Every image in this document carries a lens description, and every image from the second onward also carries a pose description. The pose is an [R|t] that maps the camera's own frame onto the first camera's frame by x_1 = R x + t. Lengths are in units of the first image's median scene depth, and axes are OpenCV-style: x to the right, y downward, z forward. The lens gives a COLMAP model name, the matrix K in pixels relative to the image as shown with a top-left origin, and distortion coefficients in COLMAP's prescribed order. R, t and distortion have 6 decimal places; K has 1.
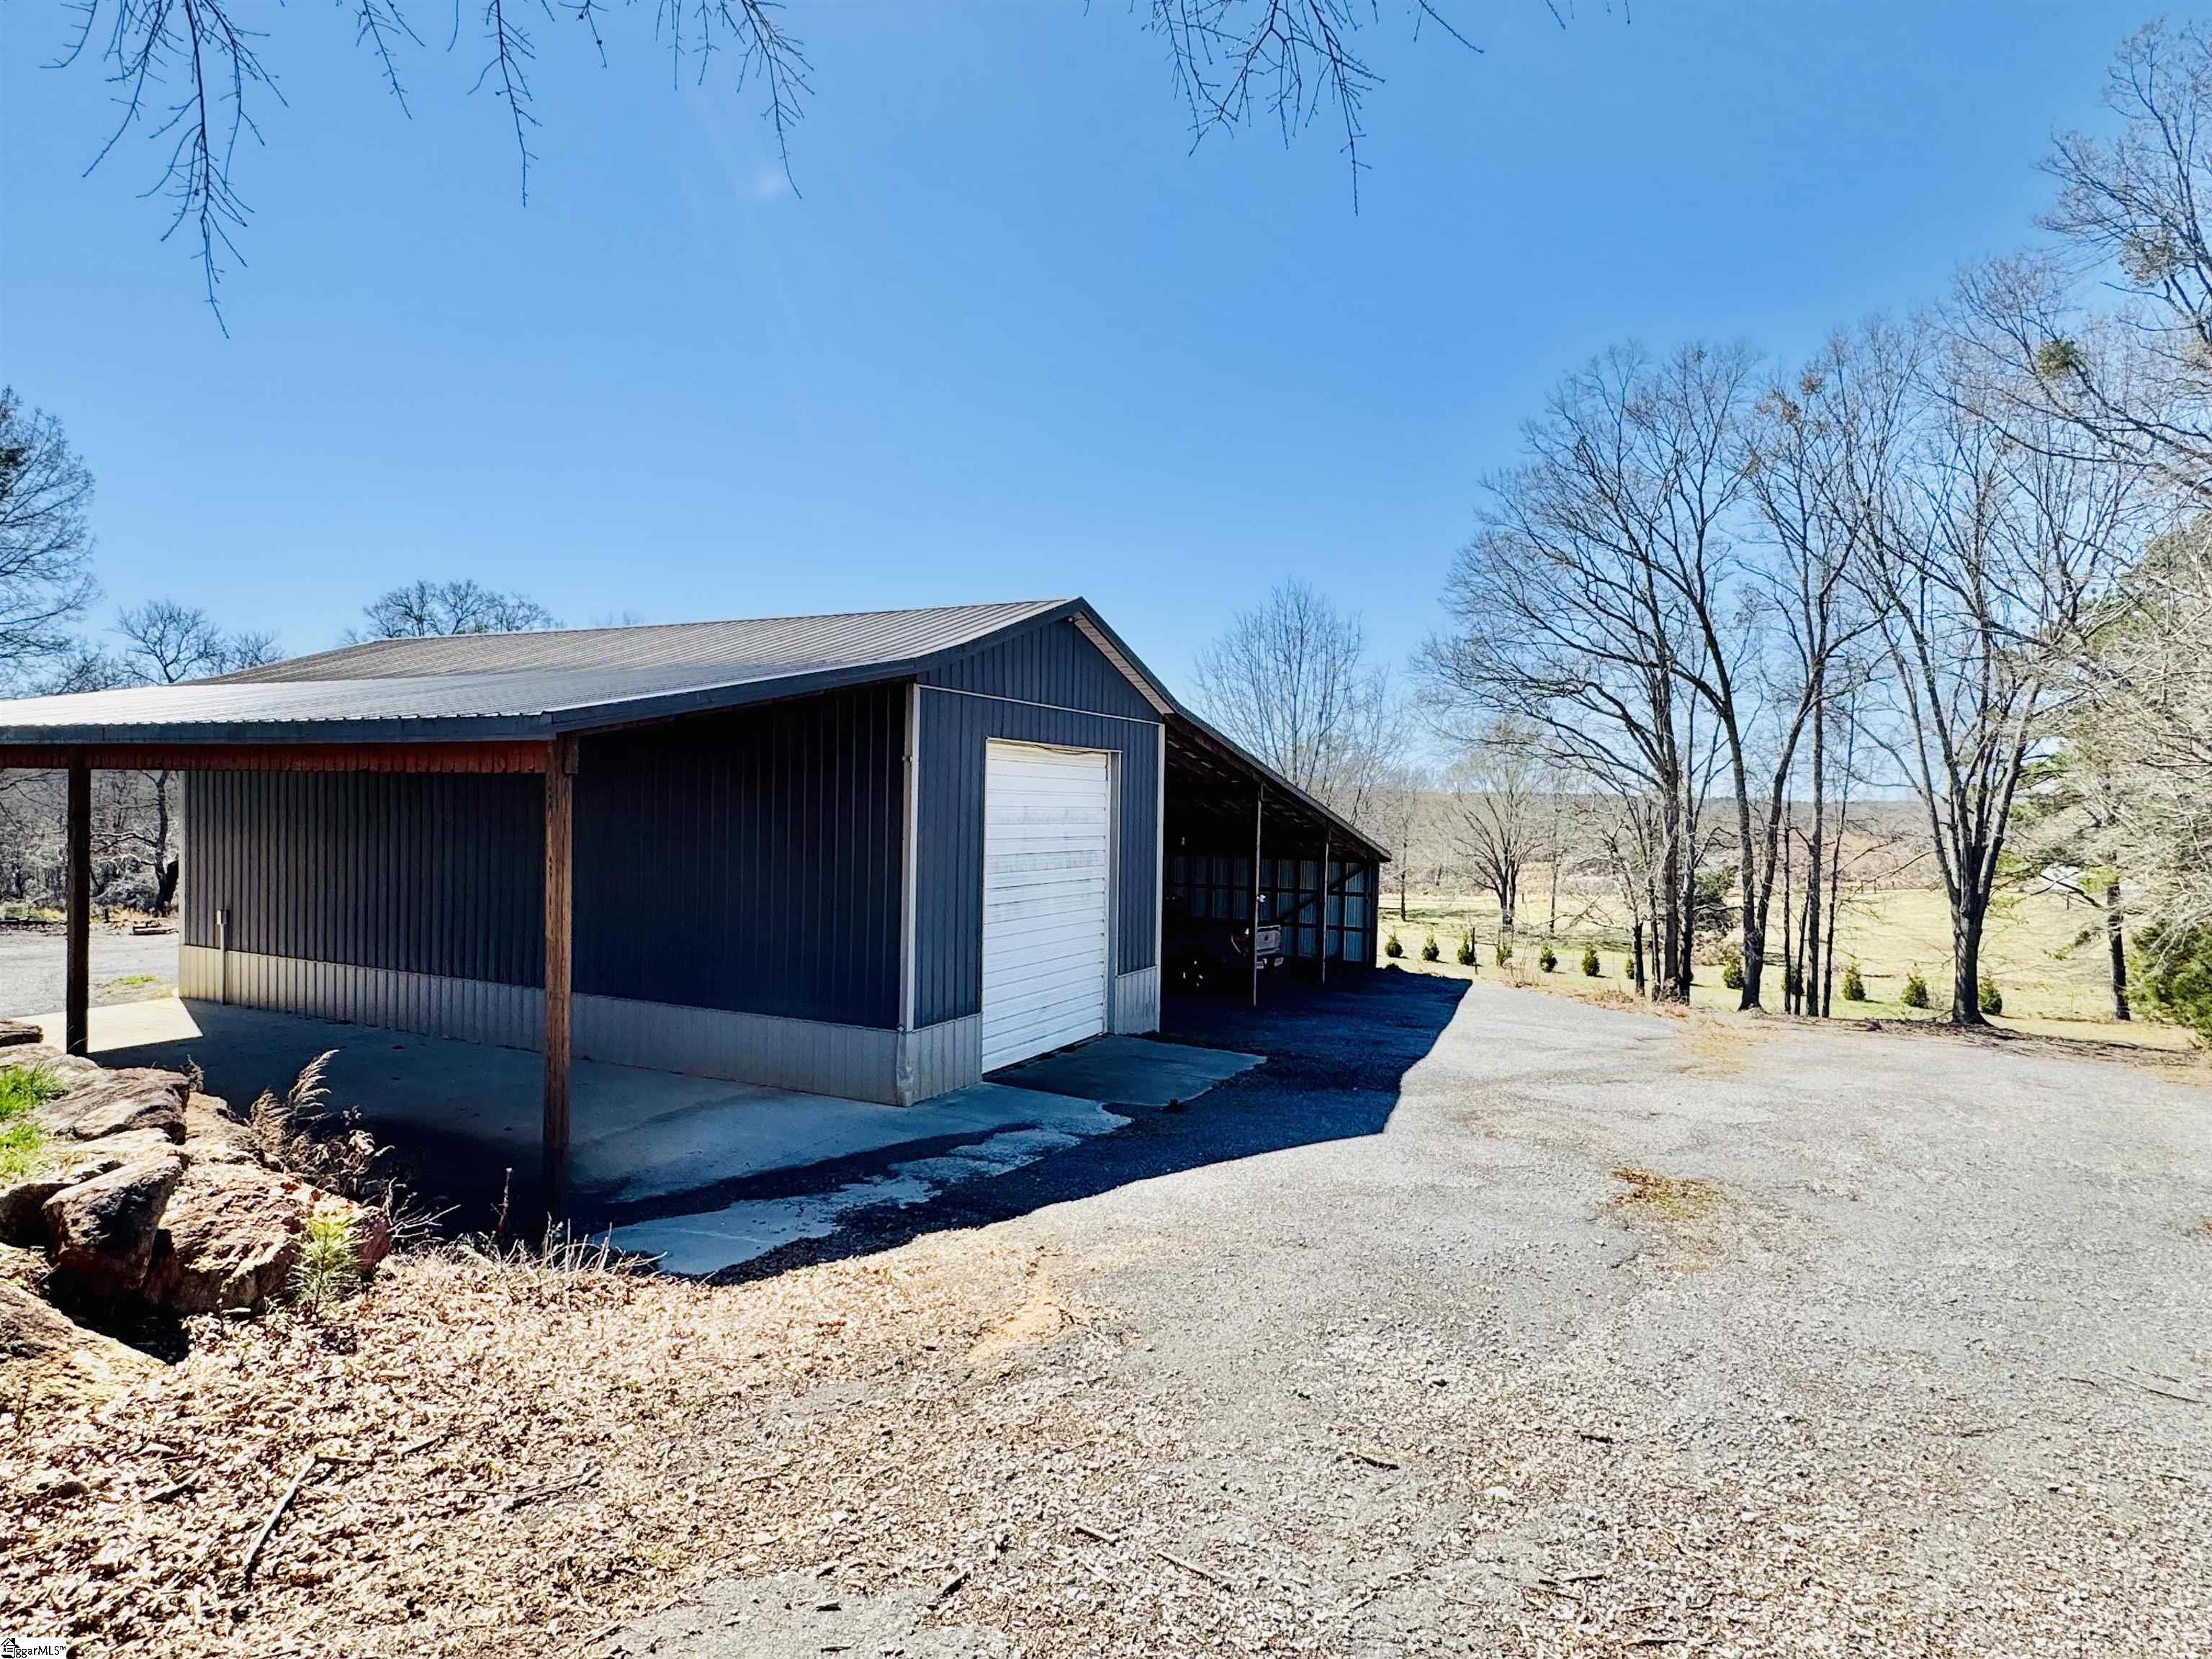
lens RADIAL K [[1238.2, 0, 1106.0], [0, 1238.2, 829.5], [0, 0, 1]] dist [0.002793, 0.000564]
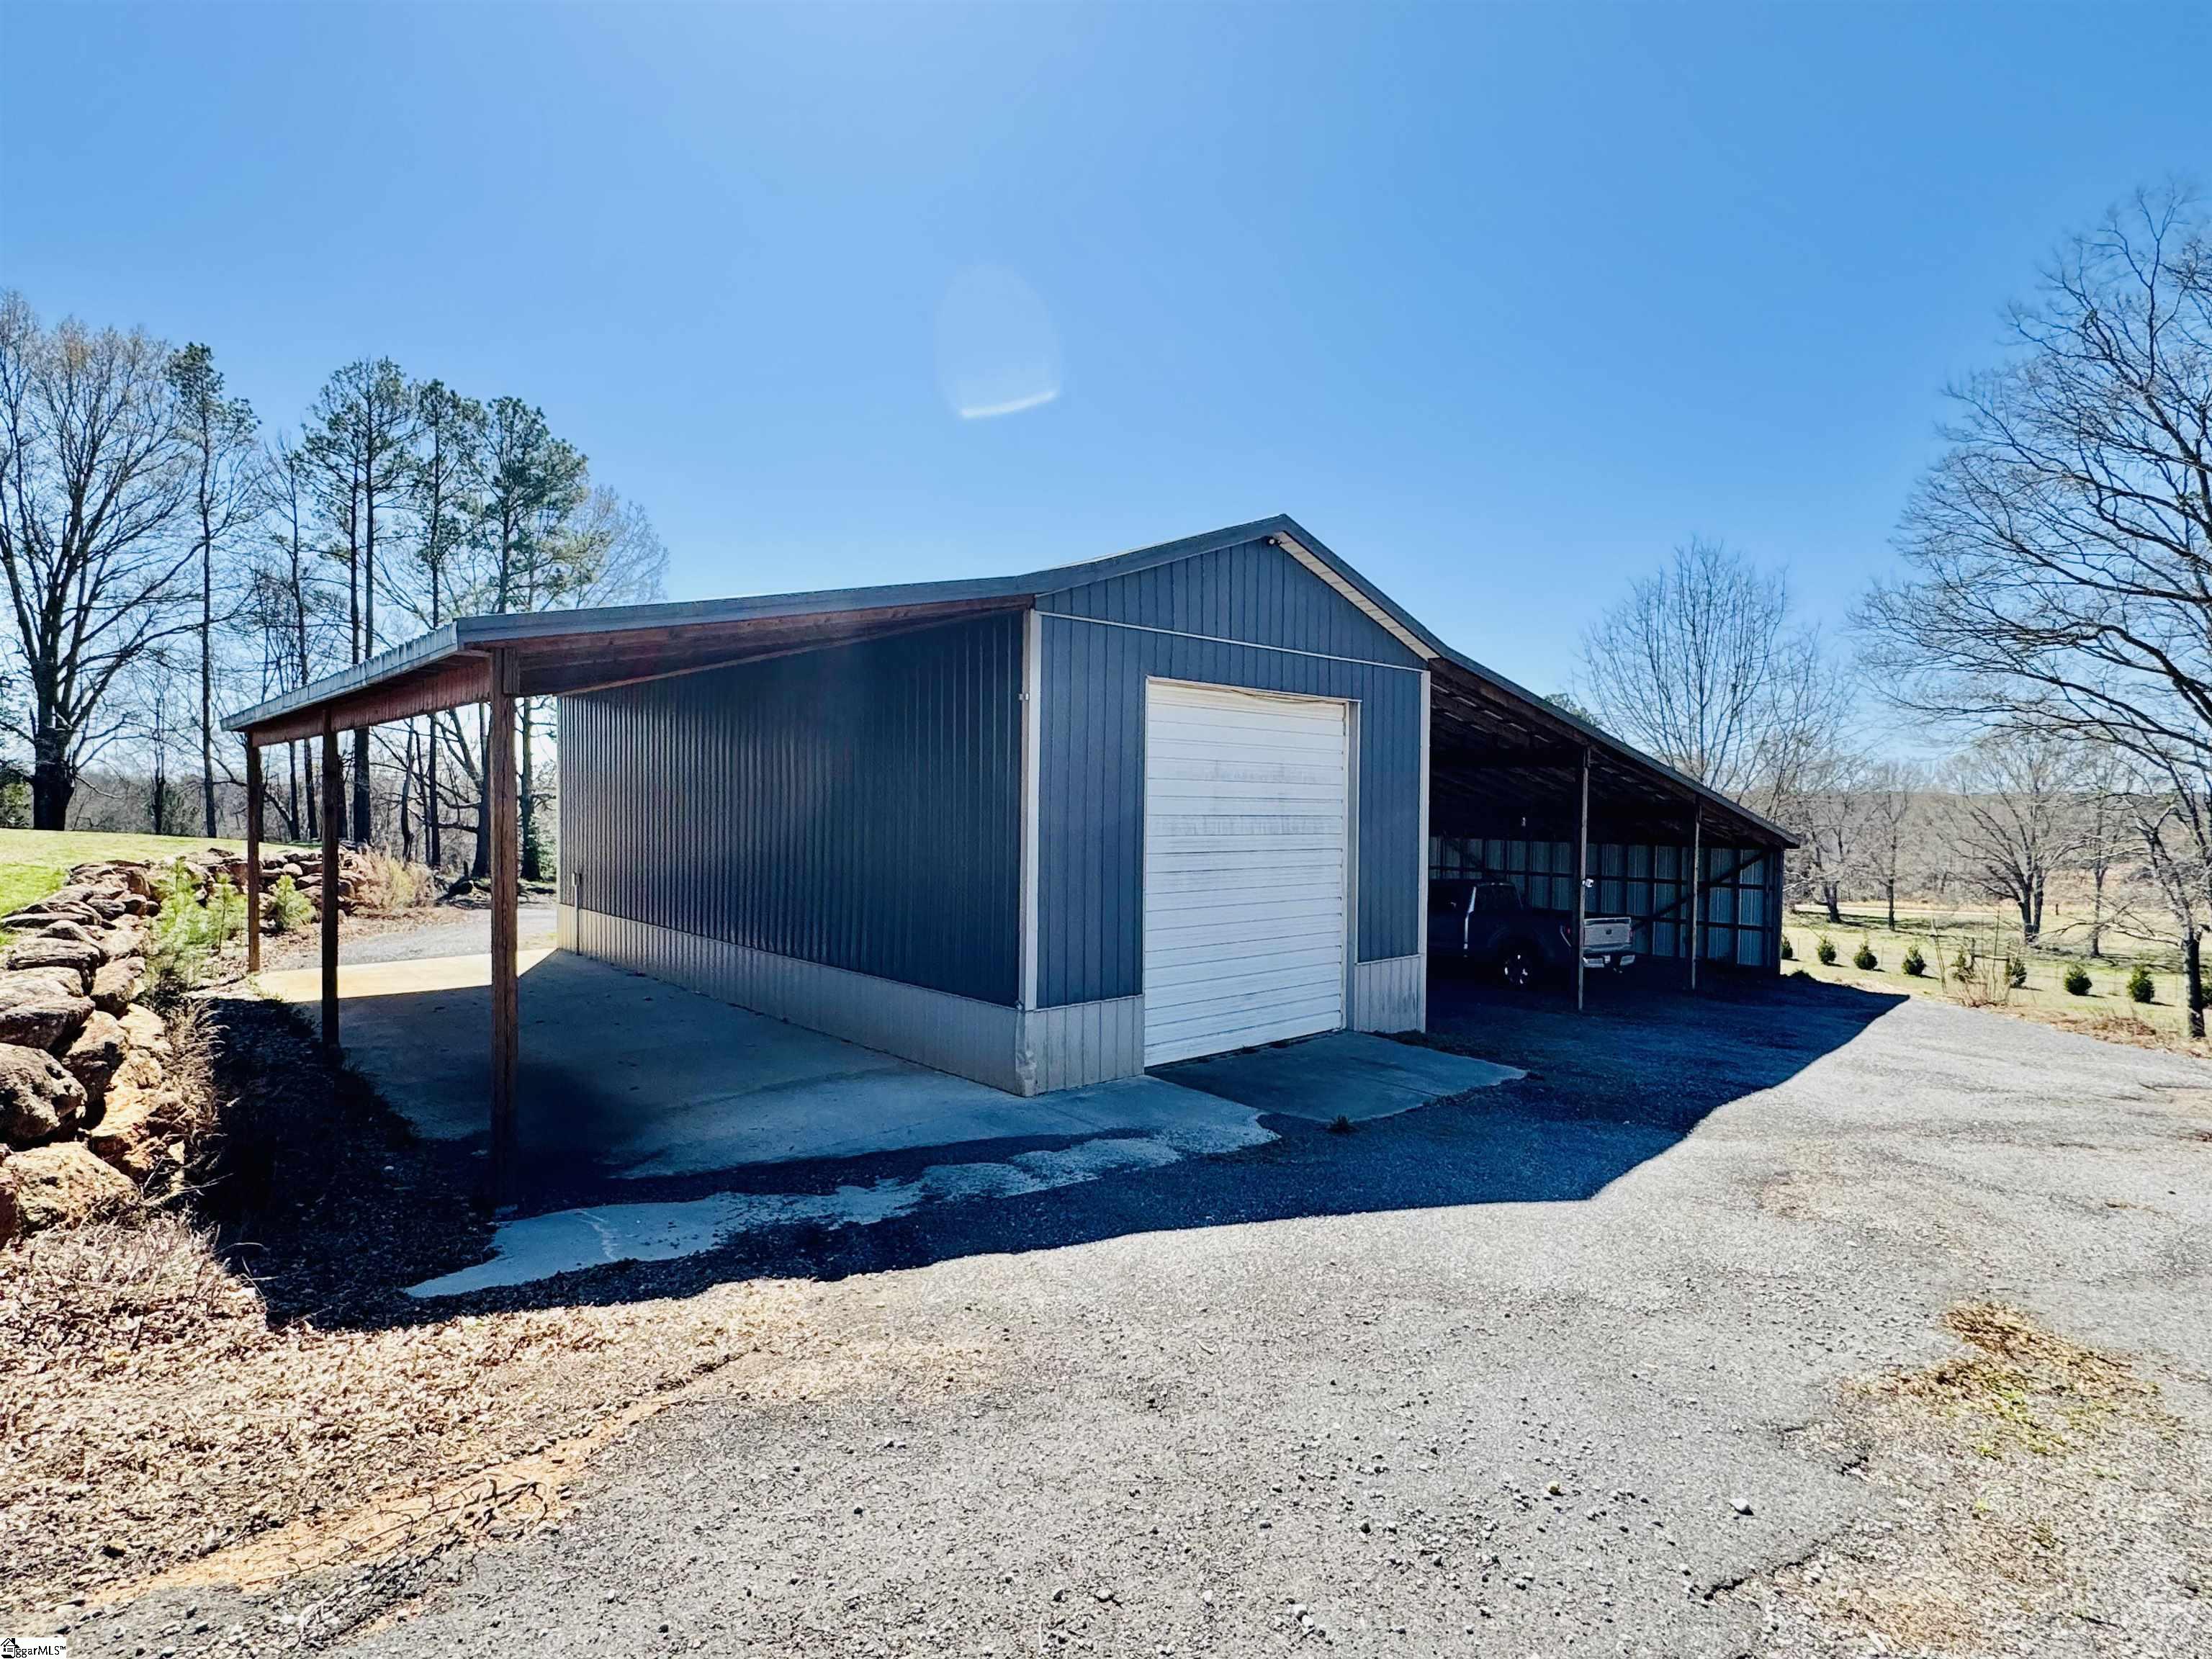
lens RADIAL K [[1144.1, 0, 1106.0], [0, 1144.1, 829.5], [0, 0, 1]] dist [-0.000520, 0.000075]
pose [[0.931173, -0.000319, -0.364577, 0.096503], [-0.000690, 0.999996, -0.002638, 0.020048], [0.364576, 0.002708, 0.931170, 0.142851]]
